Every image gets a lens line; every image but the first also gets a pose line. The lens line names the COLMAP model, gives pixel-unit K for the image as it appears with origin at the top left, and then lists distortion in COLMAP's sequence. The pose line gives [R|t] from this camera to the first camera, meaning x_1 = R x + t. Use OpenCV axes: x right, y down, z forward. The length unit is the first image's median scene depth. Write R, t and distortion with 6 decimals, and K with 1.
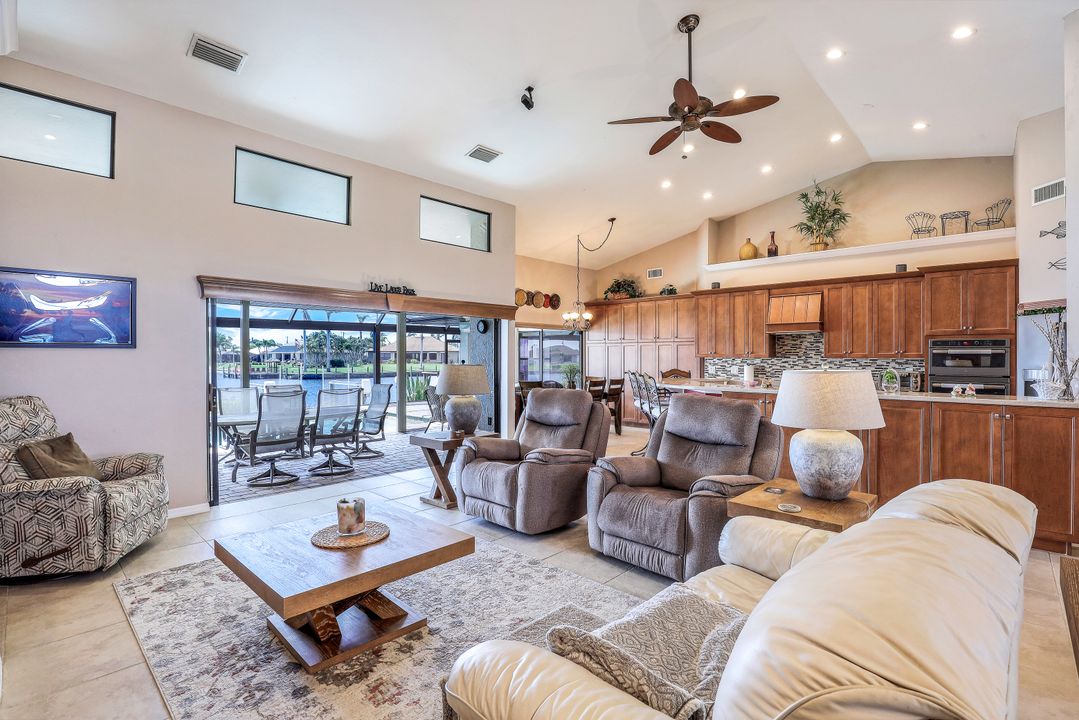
lens RADIAL K [[503.6, 0, 553.1], [0, 503.6, 360.9], [0, 0, 1]] dist [-0.023925, 0.000663]
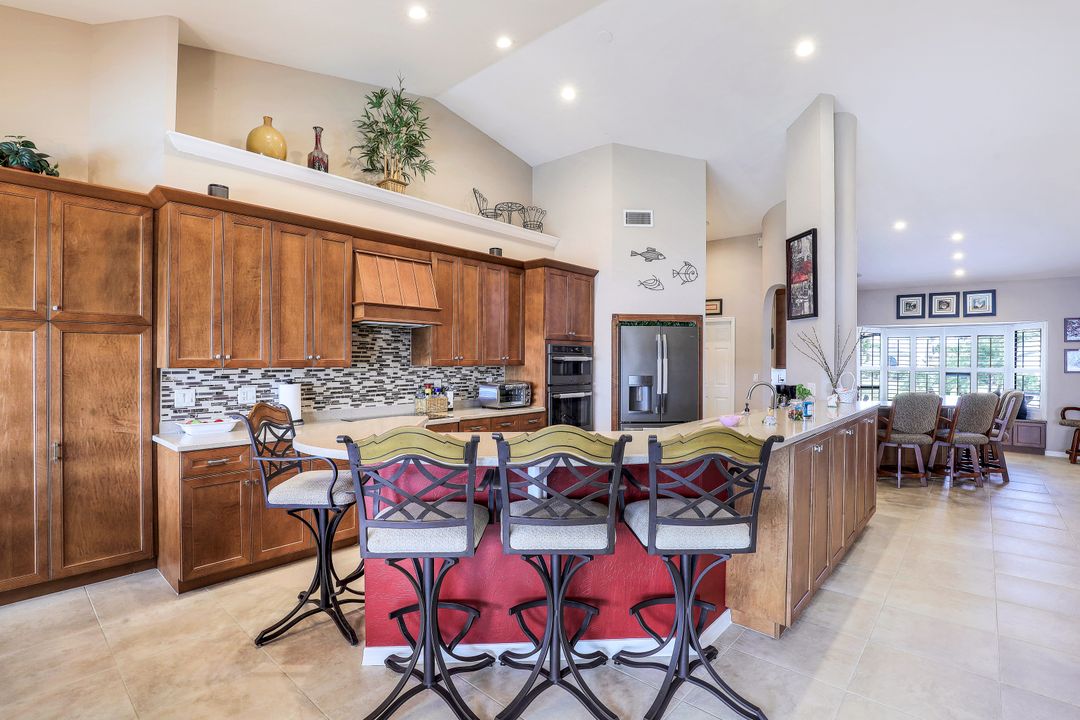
lens RADIAL K [[506.7, 0, 552.6], [0, 506.7, 358.4], [0, 0, 1]] dist [-0.024326, 0.001032]
pose [[-0.027531, -0.001616, 0.999620, -0.104885], [0.003825, 0.999991, 0.001722, -0.016272], [-0.999614, 0.003871, -0.027525, 0.833553]]
